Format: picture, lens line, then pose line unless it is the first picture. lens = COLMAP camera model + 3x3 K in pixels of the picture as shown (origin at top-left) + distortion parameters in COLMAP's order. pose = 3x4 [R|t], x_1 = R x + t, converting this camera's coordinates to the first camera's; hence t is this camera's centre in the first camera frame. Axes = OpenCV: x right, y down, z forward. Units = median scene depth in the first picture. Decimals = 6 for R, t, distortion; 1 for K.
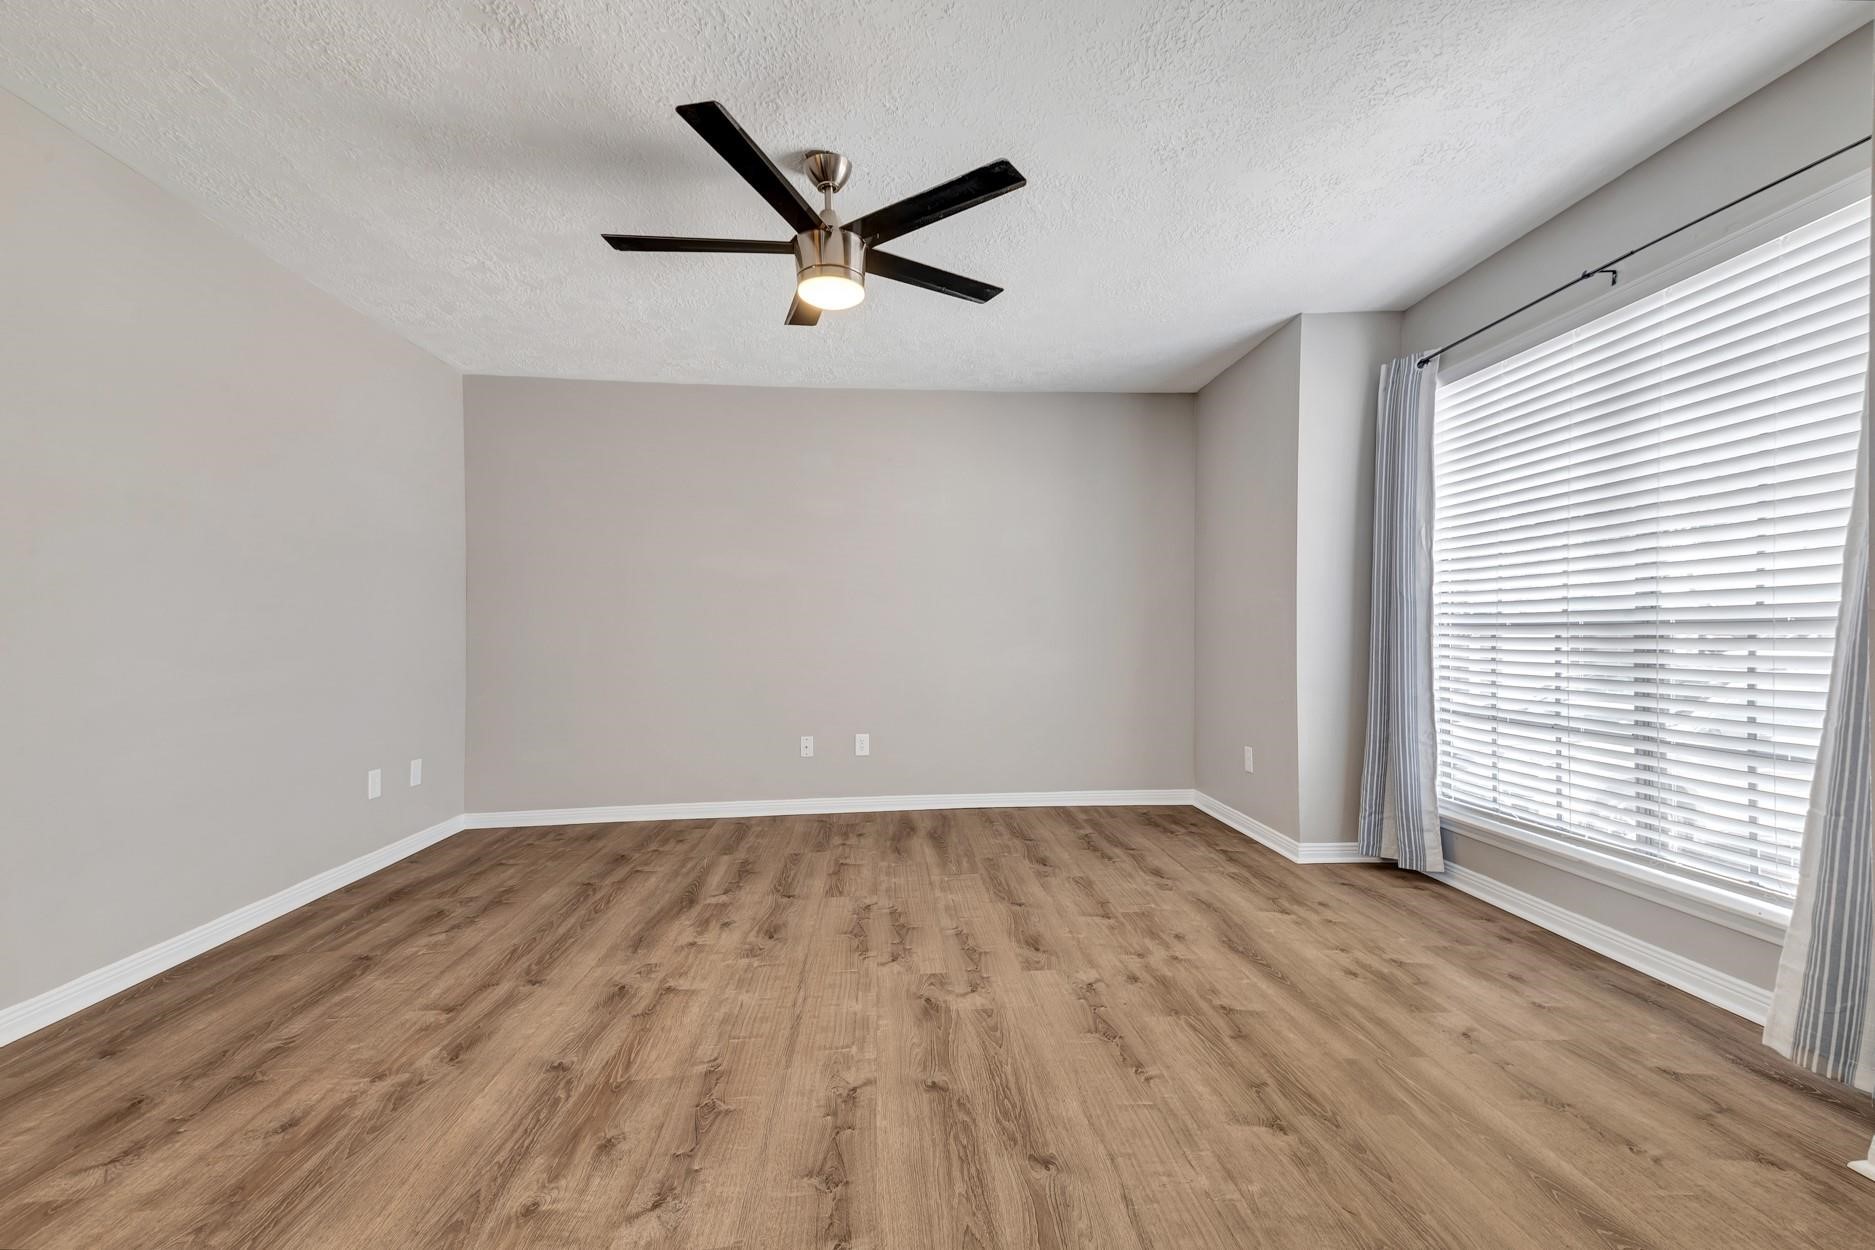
lens RADIAL K [[804.2, 0, 945.3], [0, 804.2, 623.7], [0, 0, 1]] dist [0.132428, -0.040351]
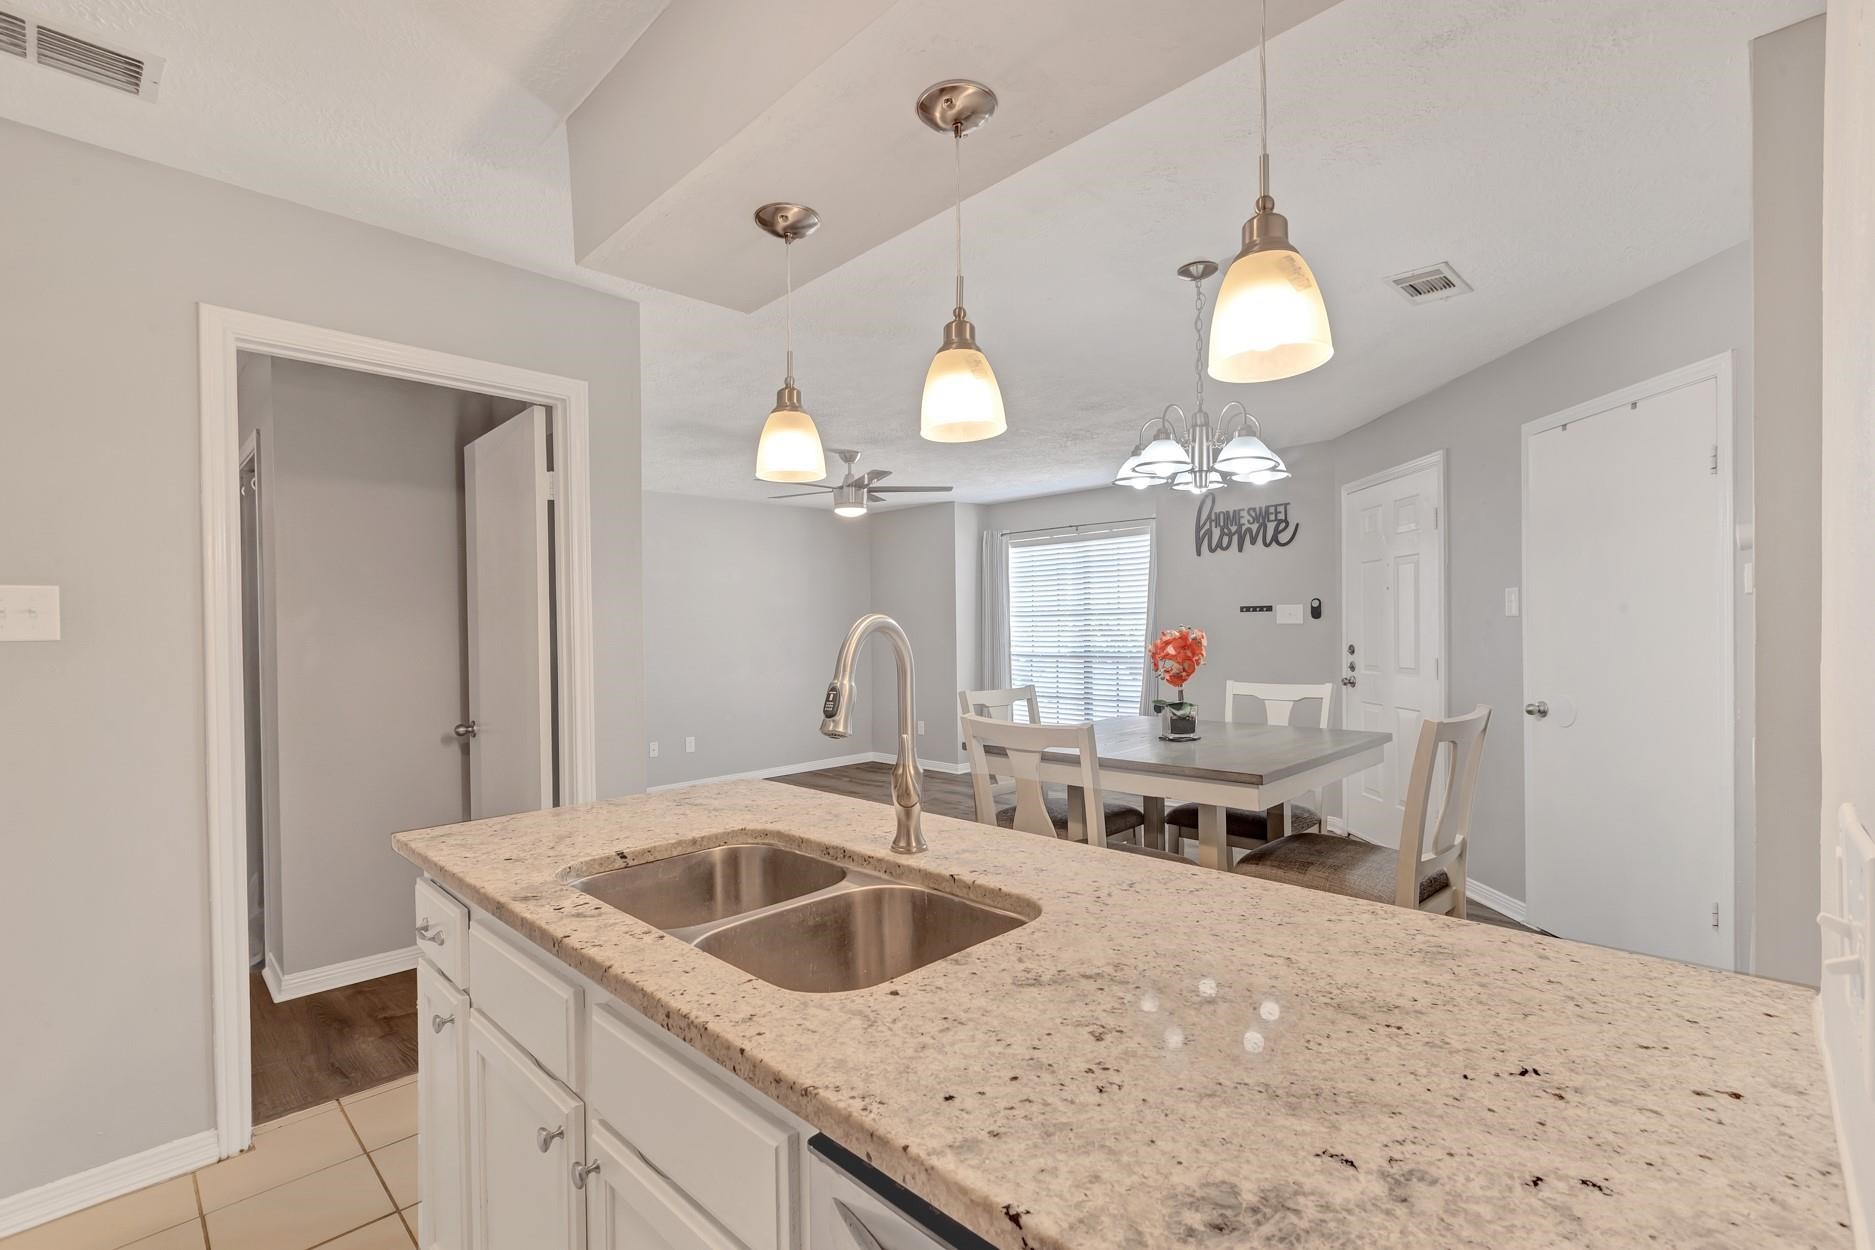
lens RADIAL K [[843.3, 0, 953.5], [0, 843.3, 634.6], [0, 0, 1]] dist [0.002625, 0.000907]
pose [[0.750325, -0.010732, 0.660982, -1.240940], [0.003271, 0.999916, 0.012521, -0.102269], [-0.661061, -0.007233, 0.750297, -0.703765]]
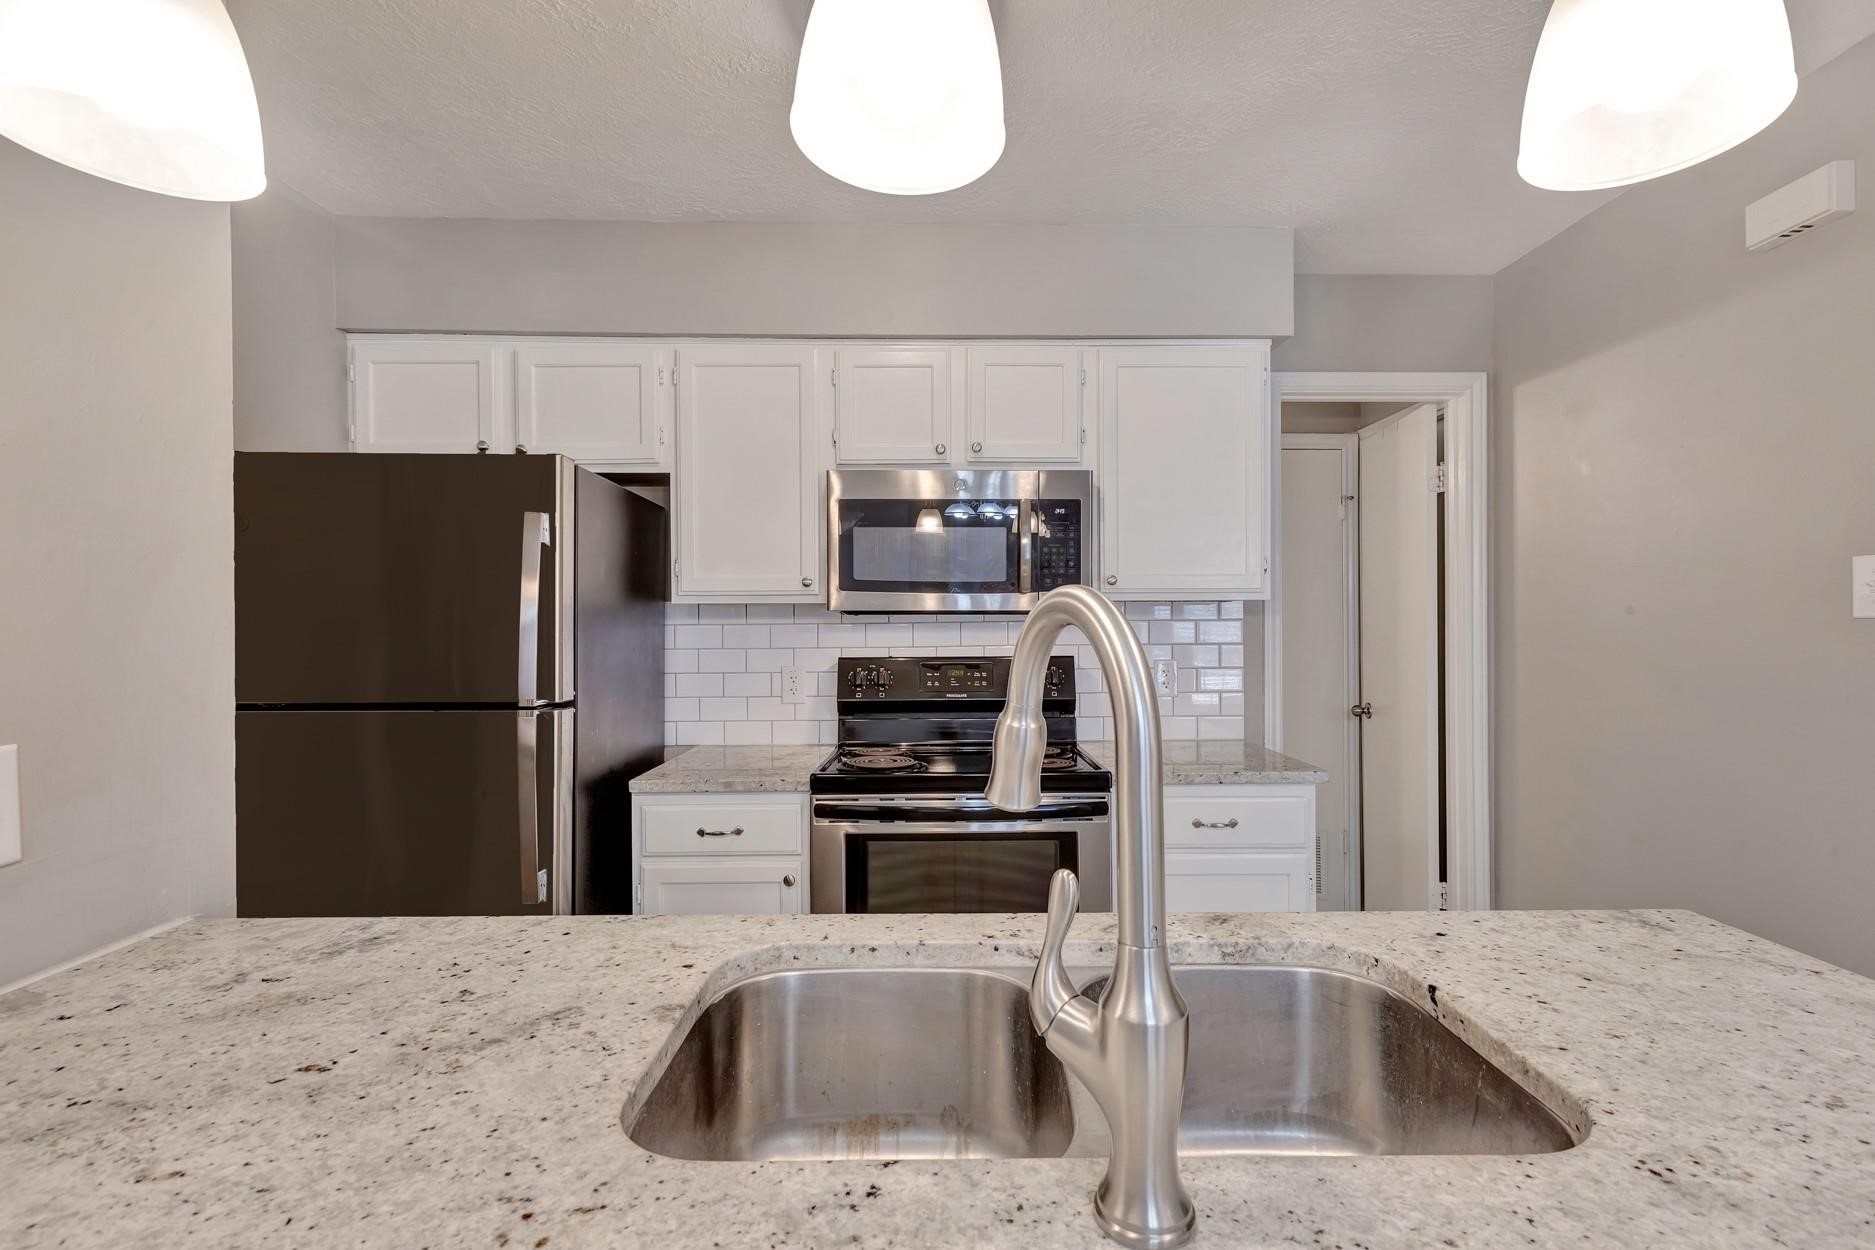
lens RADIAL K [[848.5, 0, 950.3], [0, 848.5, 625.2], [0, 0, 1]] dist [-0.001162, -0.000506]
pose [[-0.074424, 0.003443, -0.997221, -0.713781], [0.016585, 0.999860, 0.002214, -0.099062], [0.997089, -0.016374, -0.074471, -0.315742]]
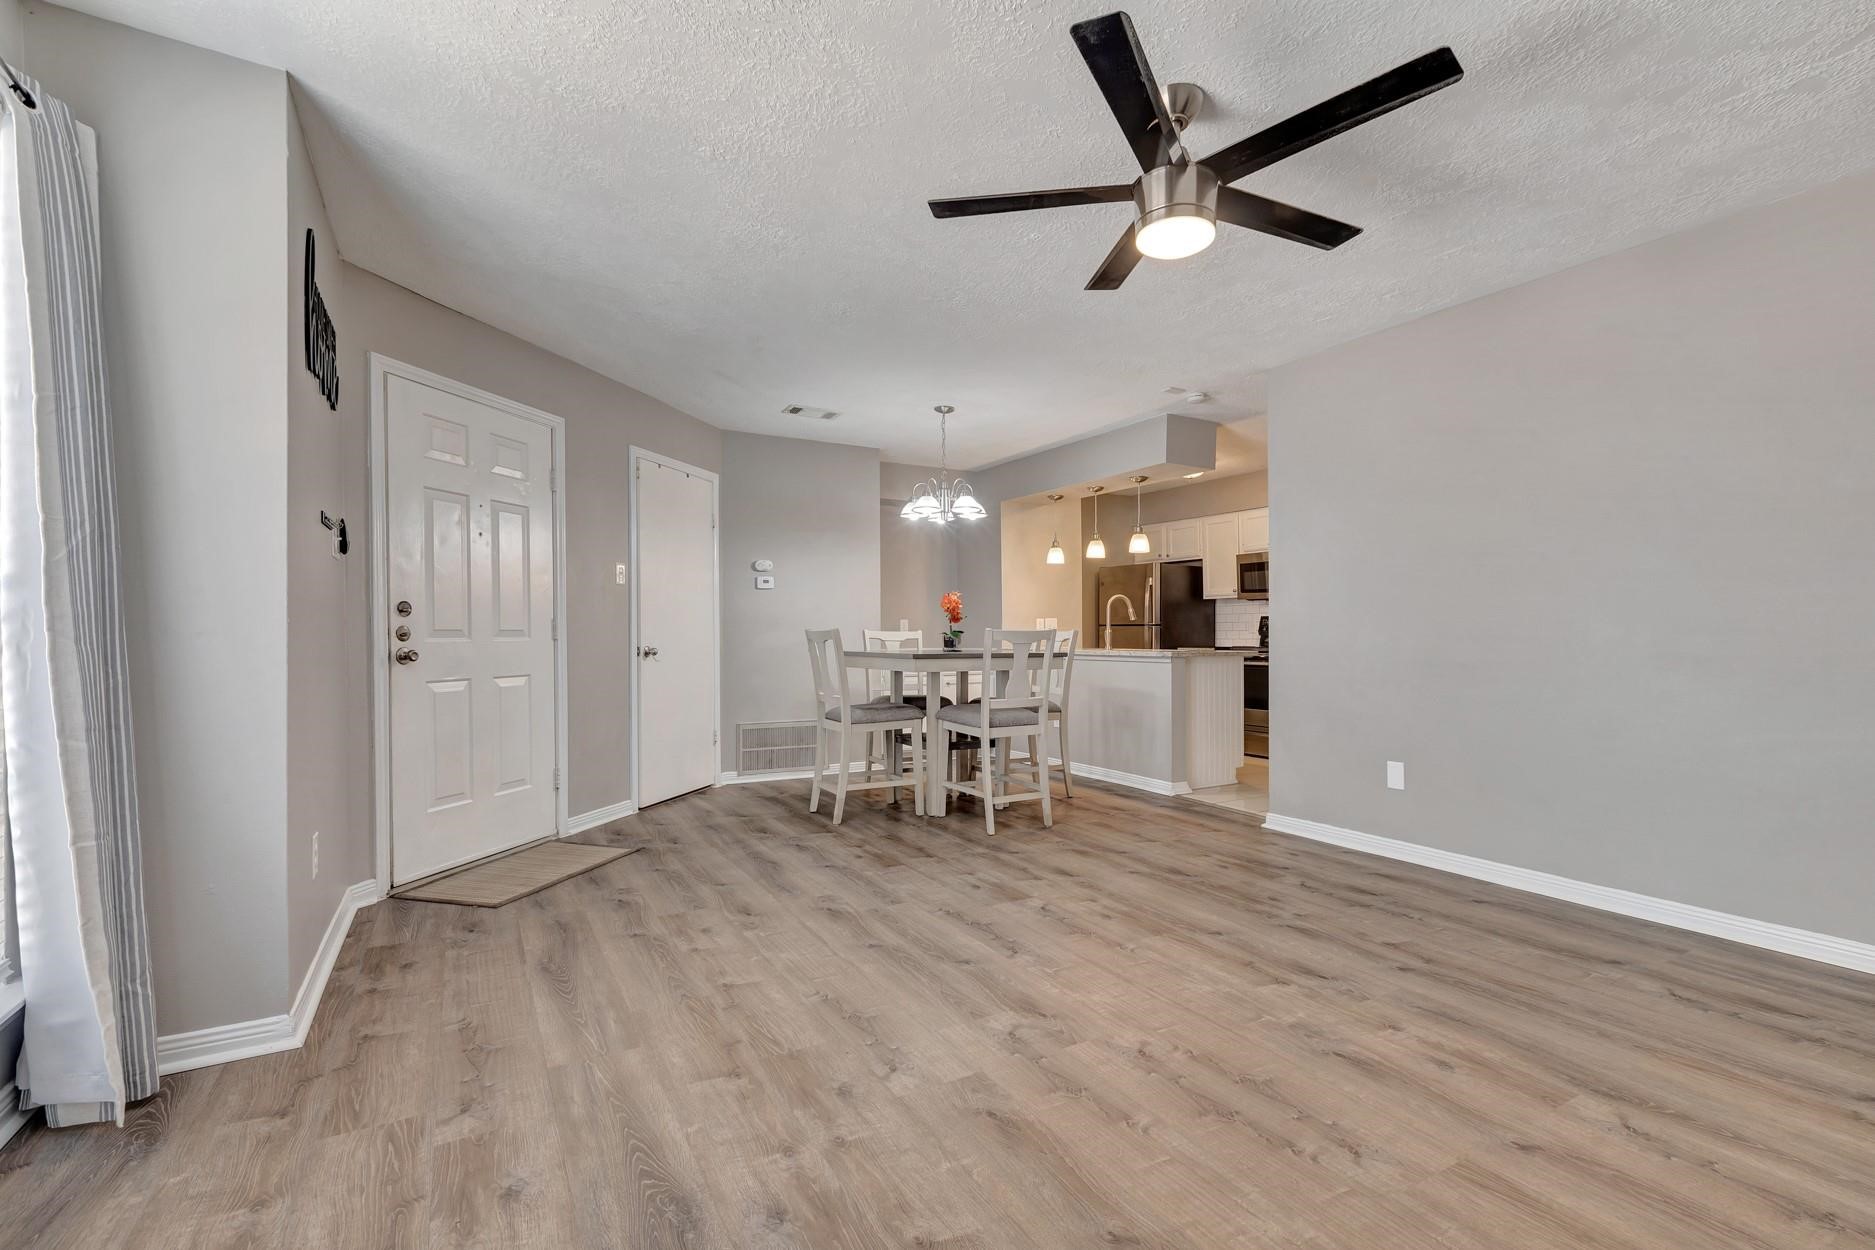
lens RADIAL K [[843.3, 0, 953.5], [0, 843.3, 634.6], [0, 0, 1]] dist [0.002625, 0.000907]
pose [[-0.903522, 0.006584, -0.428491, 0.412602], [0.012781, 0.999851, -0.011587, 0.018155], [0.428351, -0.015946, -0.903472, 1.551095]]
